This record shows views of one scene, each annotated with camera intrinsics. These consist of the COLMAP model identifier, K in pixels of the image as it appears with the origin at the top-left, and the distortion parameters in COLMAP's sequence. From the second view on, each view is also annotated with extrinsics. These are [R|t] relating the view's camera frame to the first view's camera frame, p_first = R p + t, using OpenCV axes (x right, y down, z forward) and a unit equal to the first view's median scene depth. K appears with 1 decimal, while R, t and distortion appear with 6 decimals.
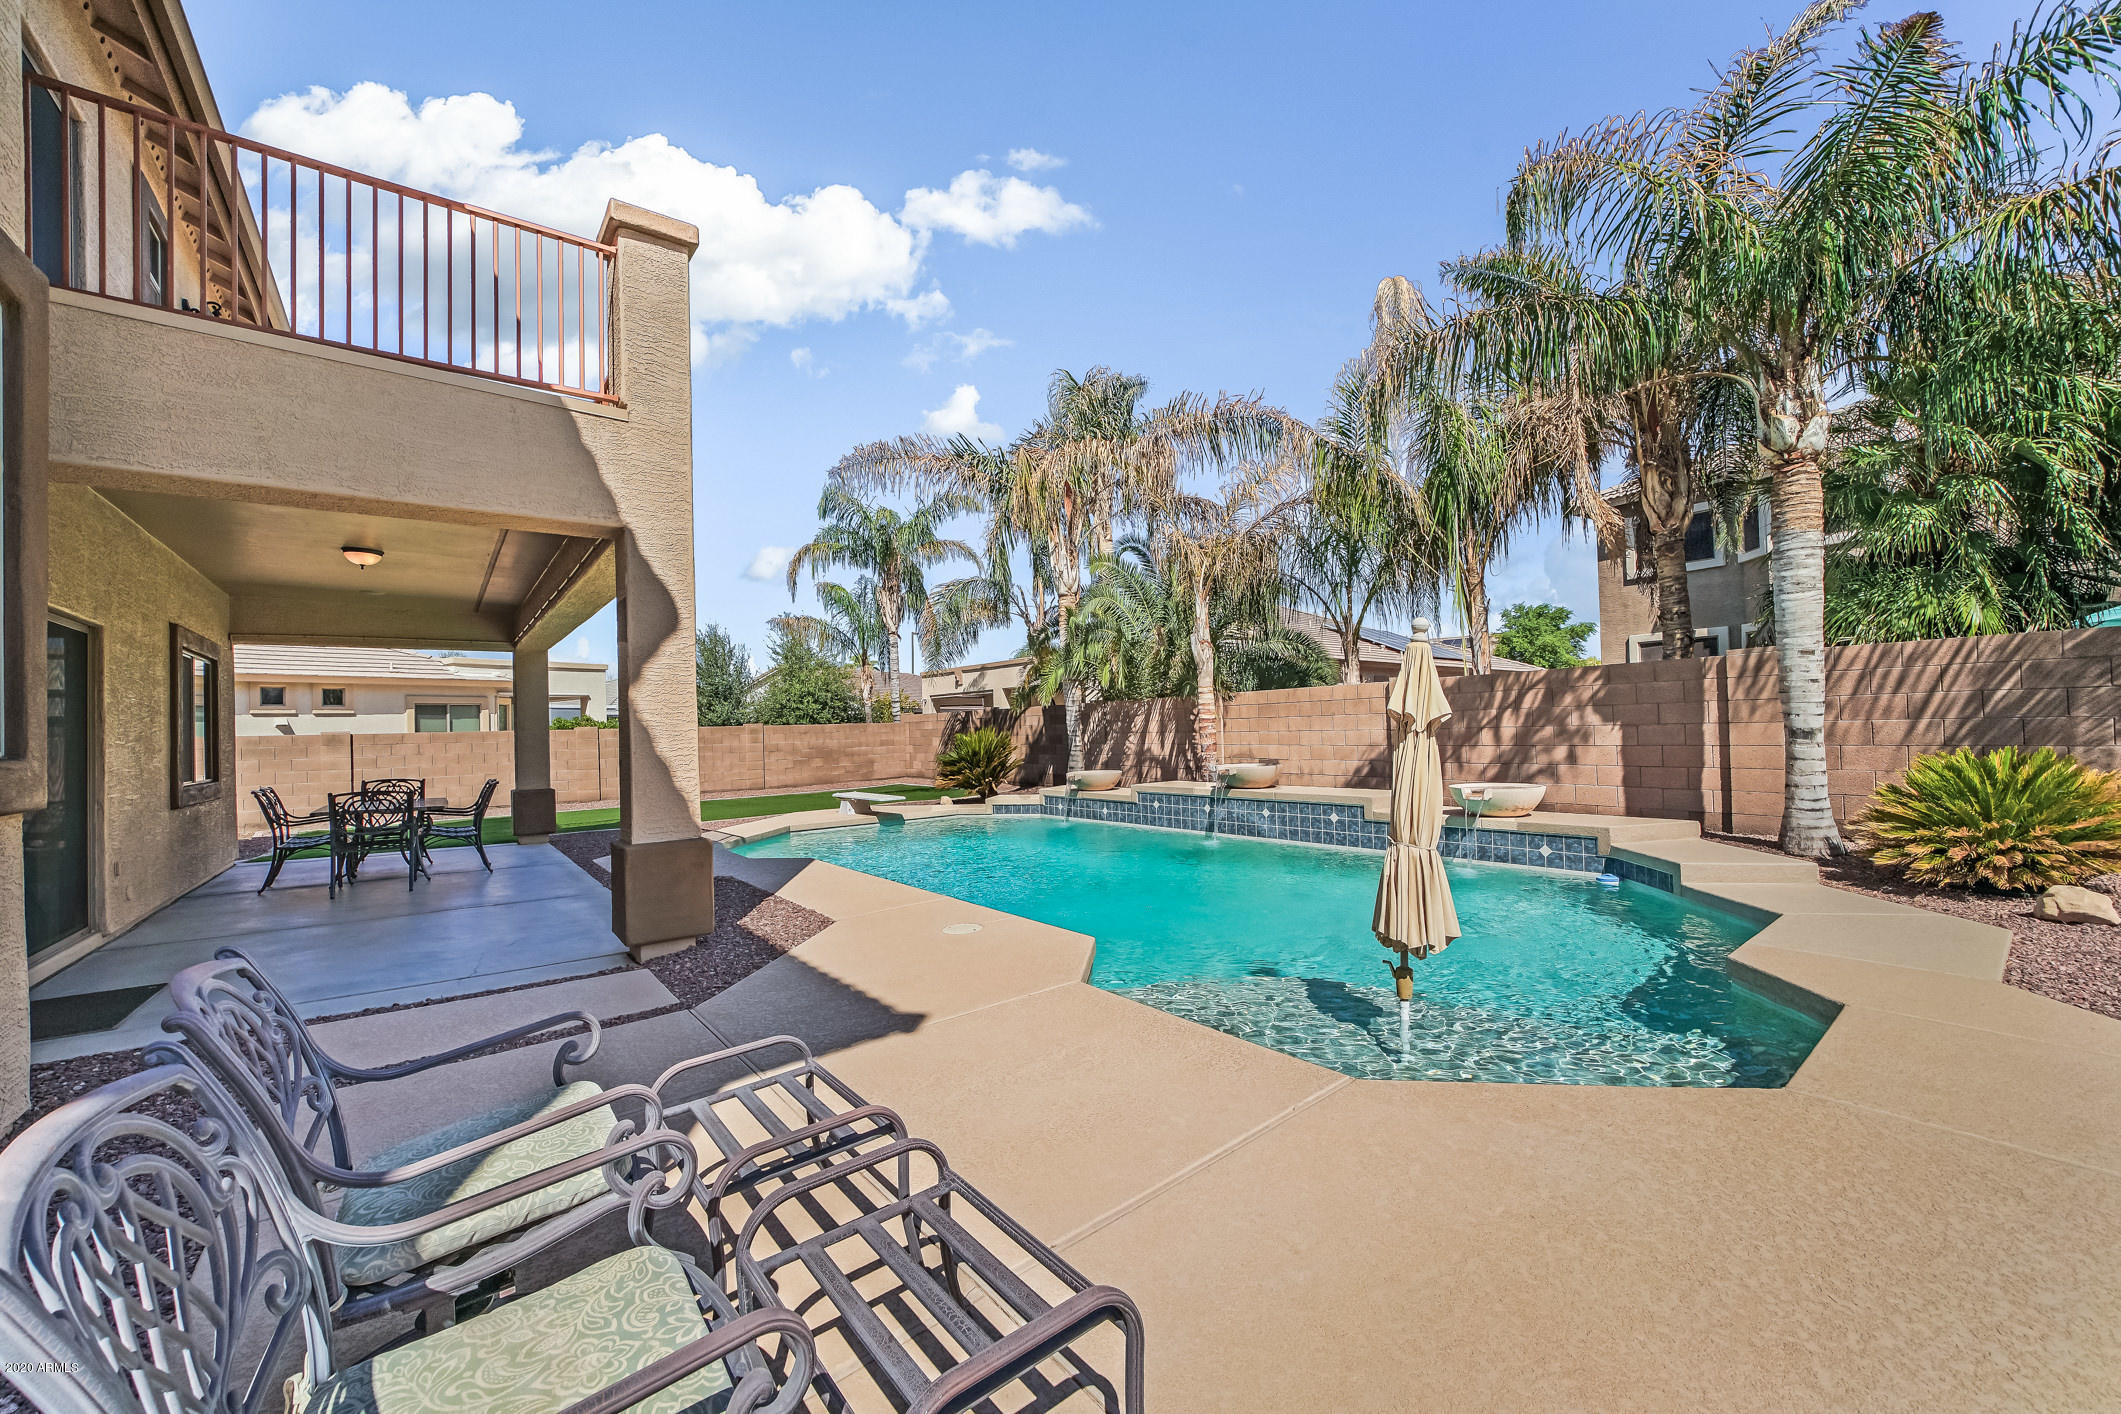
lens RADIAL K [[829.8, 0, 1040.1], [0, 829.8, 720.0], [0, 0, 1]] dist [-0.010809, 0.002266]
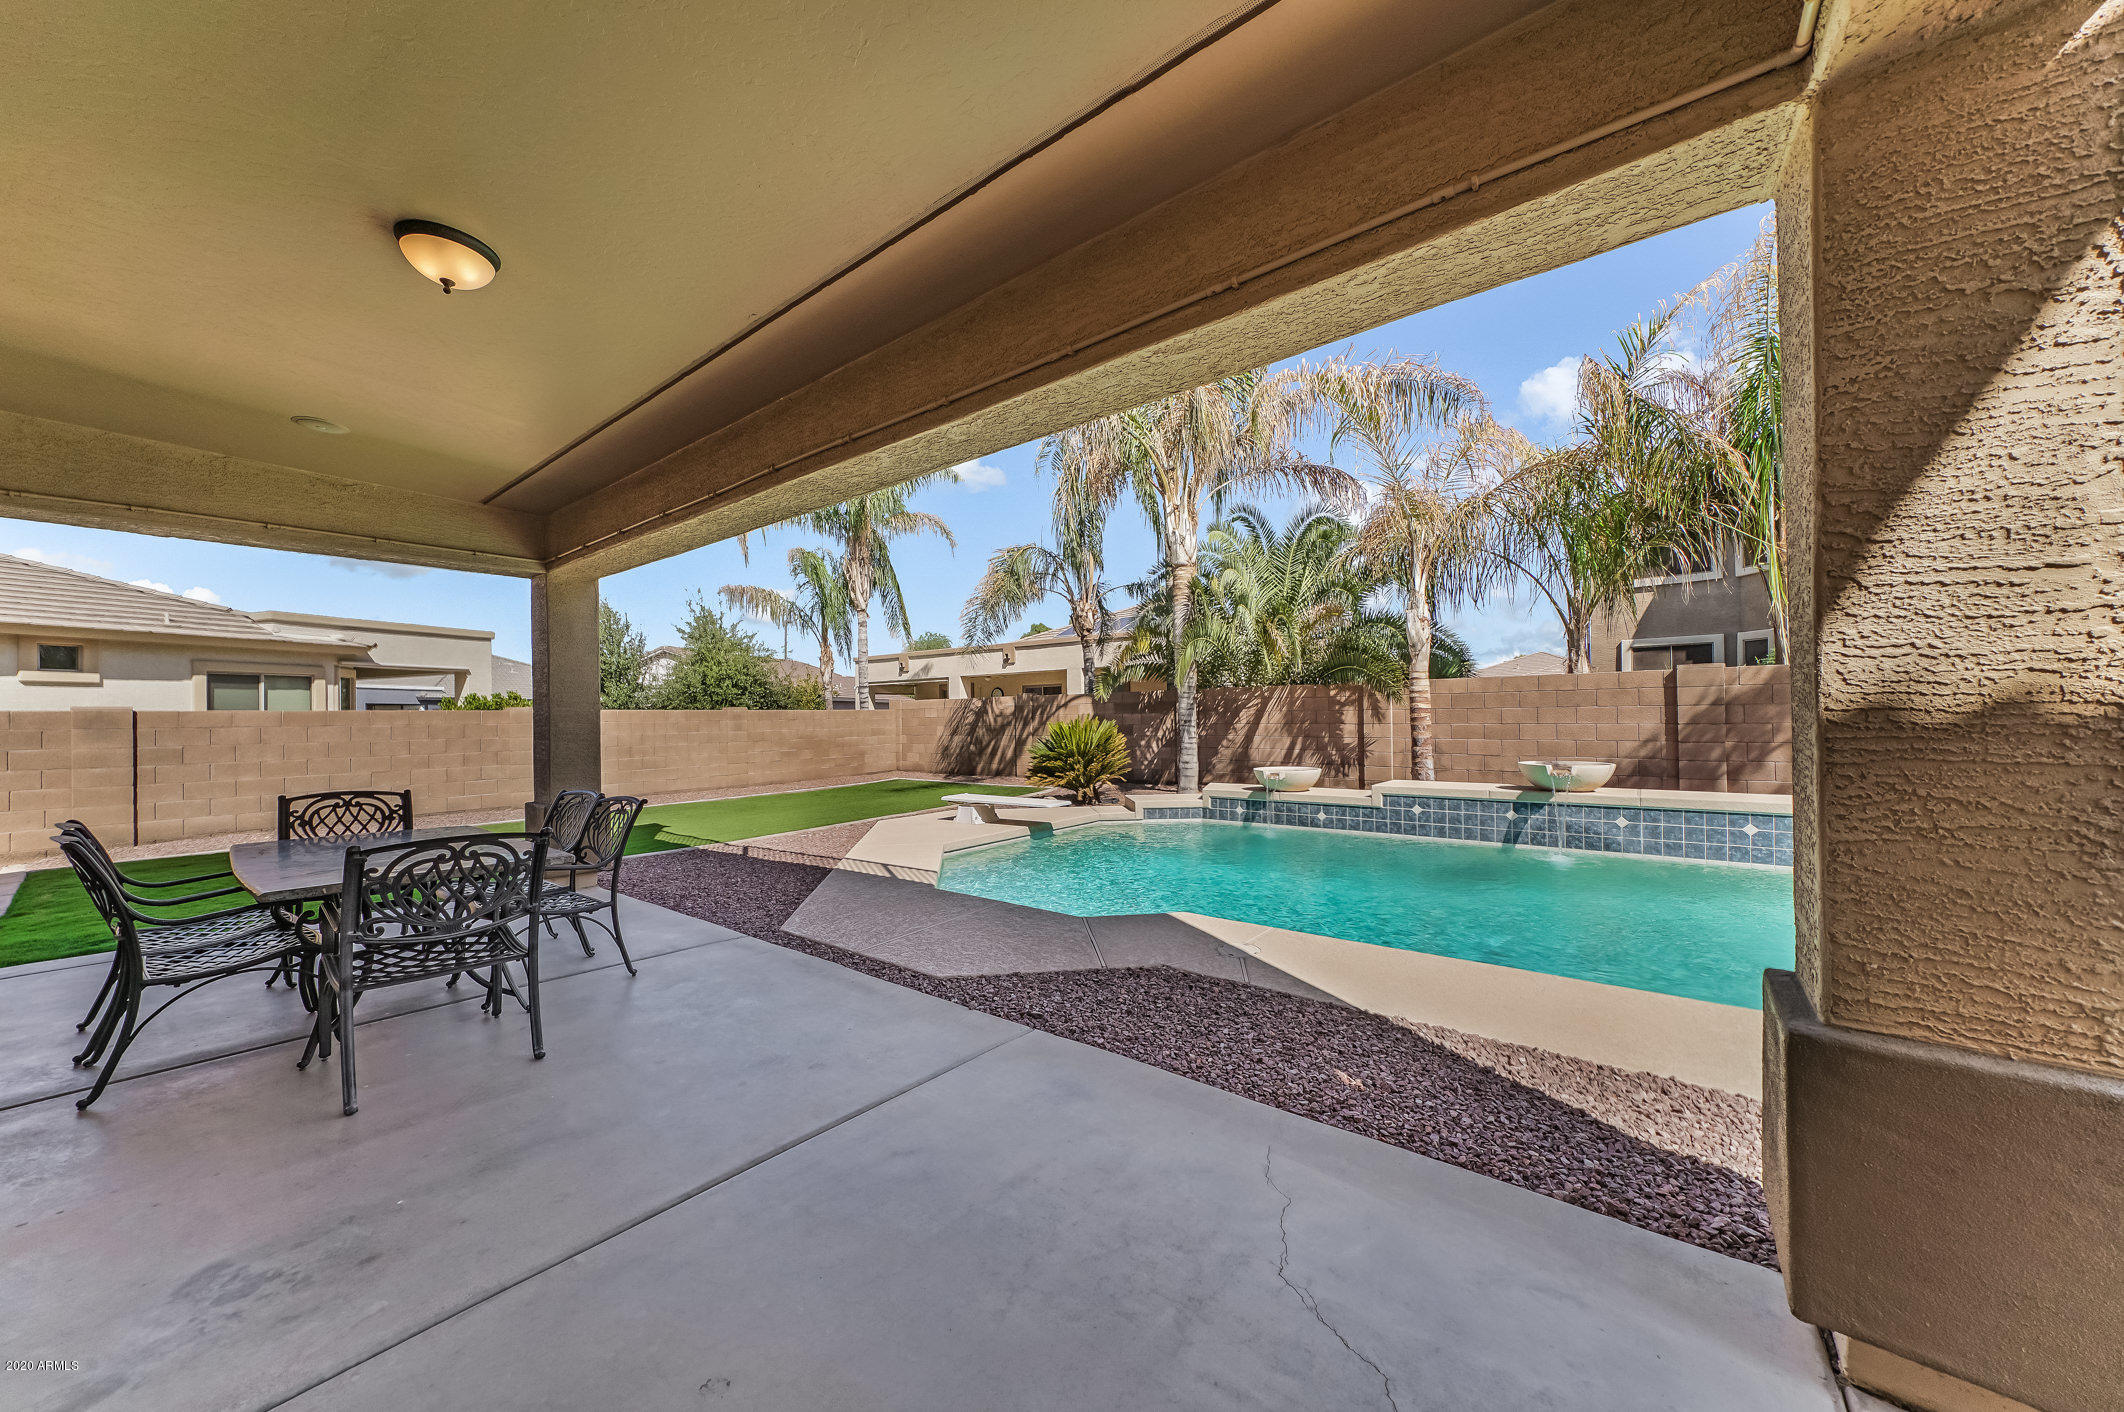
lens RADIAL K [[744.7, 0, 1048.1], [0, 744.7, 718.1], [0, 0, 1]] dist [0.011155, -0.000859]
pose [[0.969757, 0.014456, 0.243644, -0.293510], [-0.015864, 0.999867, 0.003818, 0.009649], [-0.243556, -0.007567, 0.969857, 0.267515]]
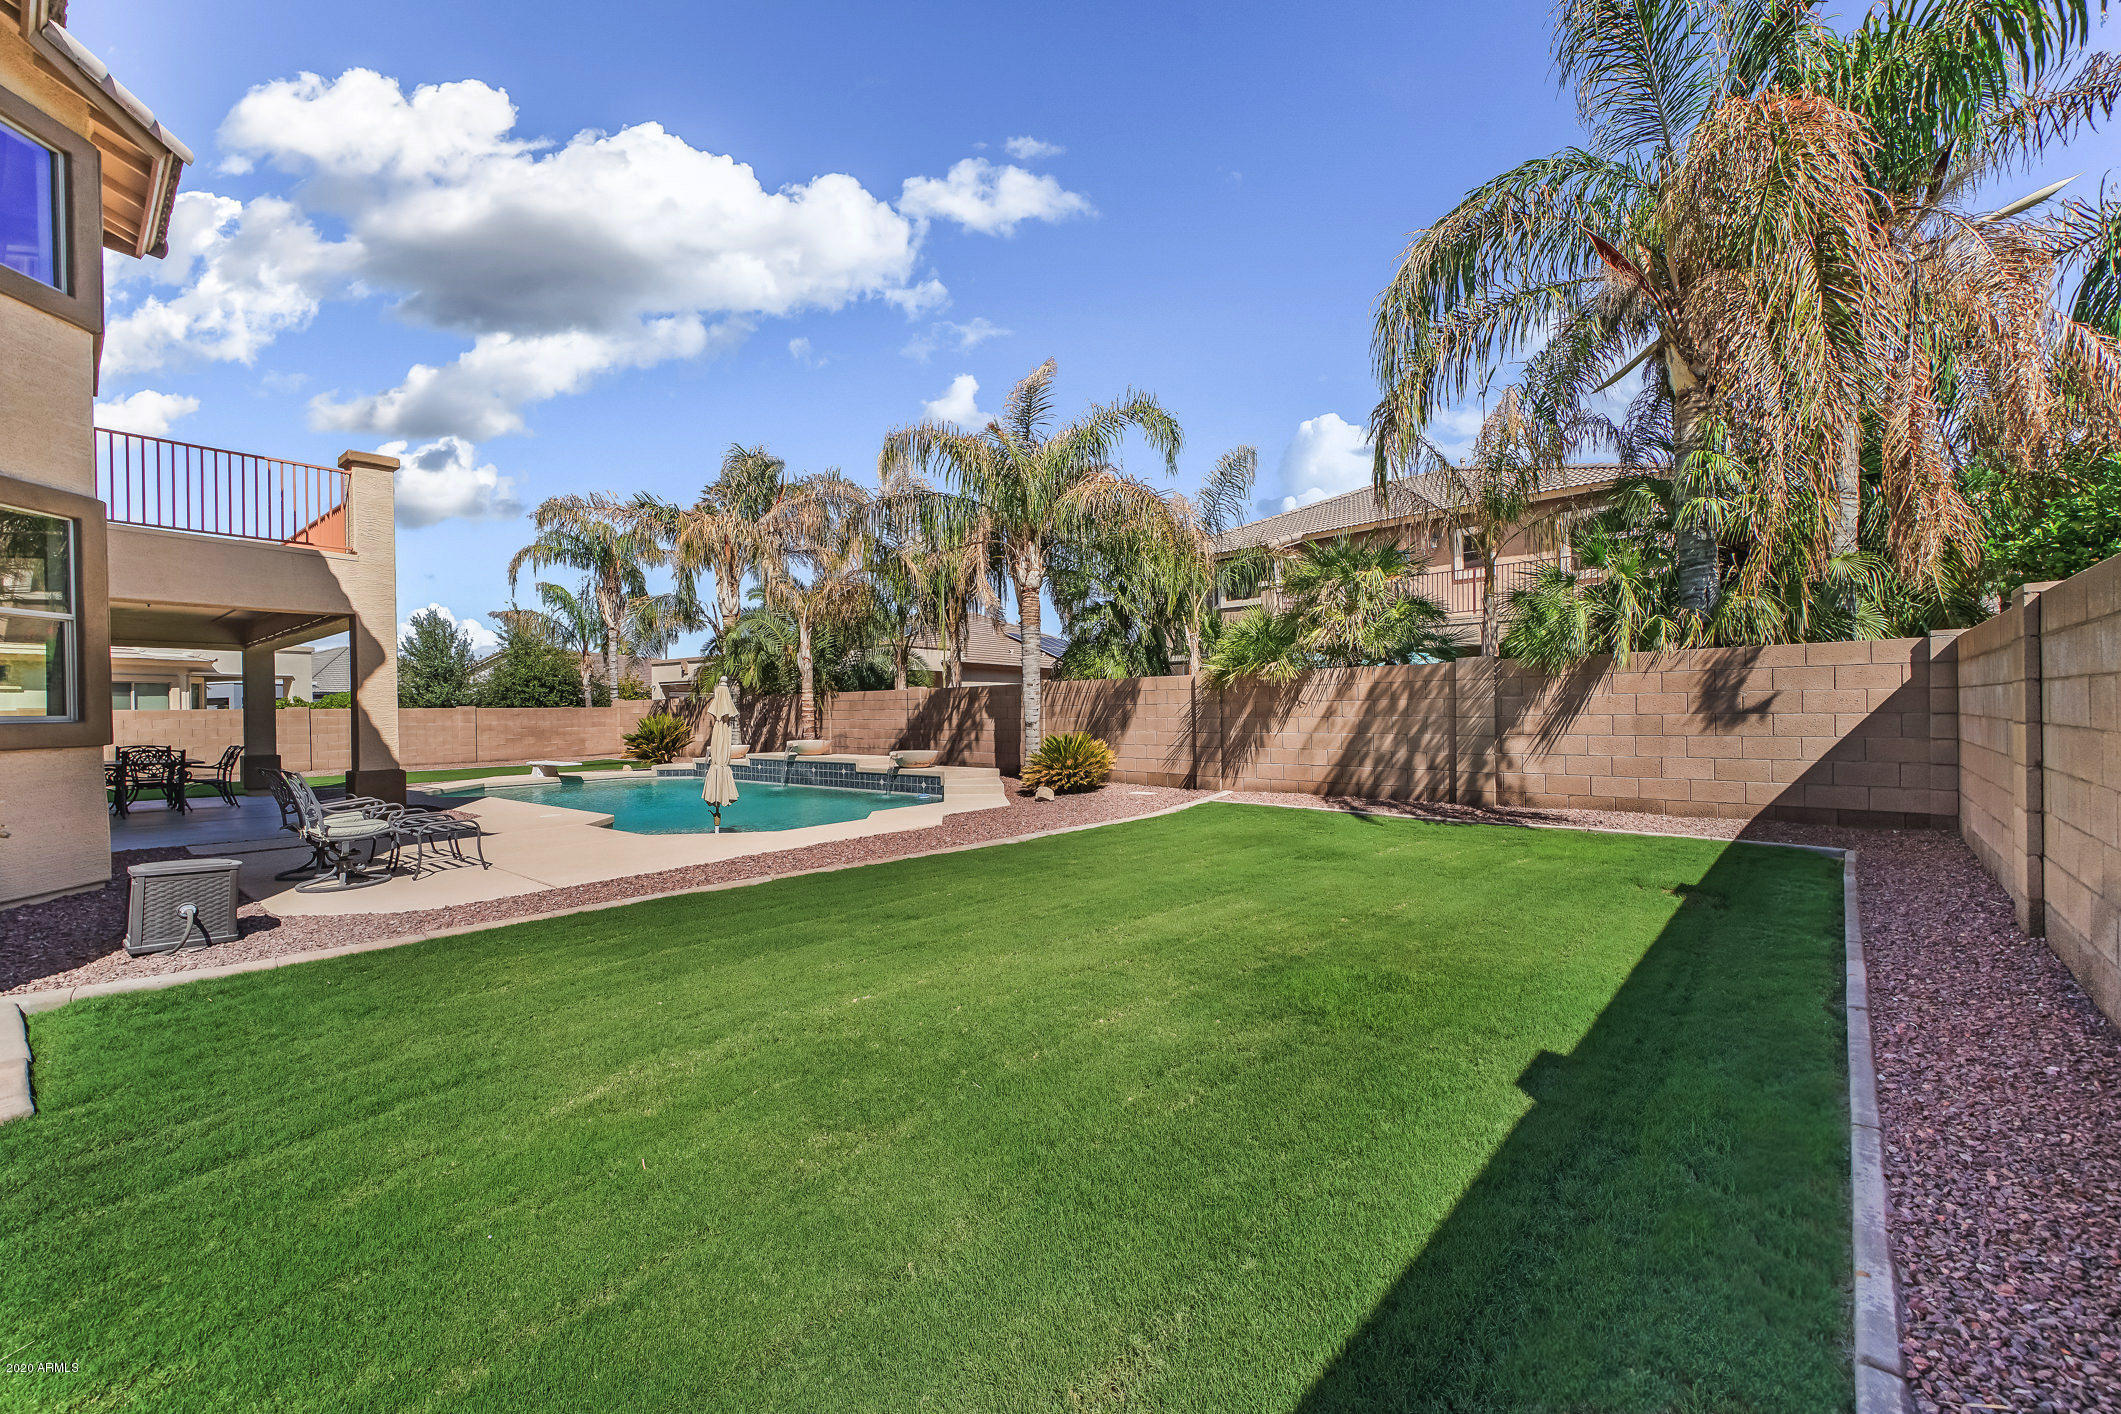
lens RADIAL K [[829.8, 0, 1056.2], [0, 829.8, 723.6], [0, 0, 1]] dist [-0.010809, 0.002266]
pose [[0.965246, 0.014626, 0.260934, 0.195440], [-0.019864, 0.999650, 0.017447, -0.010297], [-0.260587, -0.022023, 0.965199, -0.433099]]
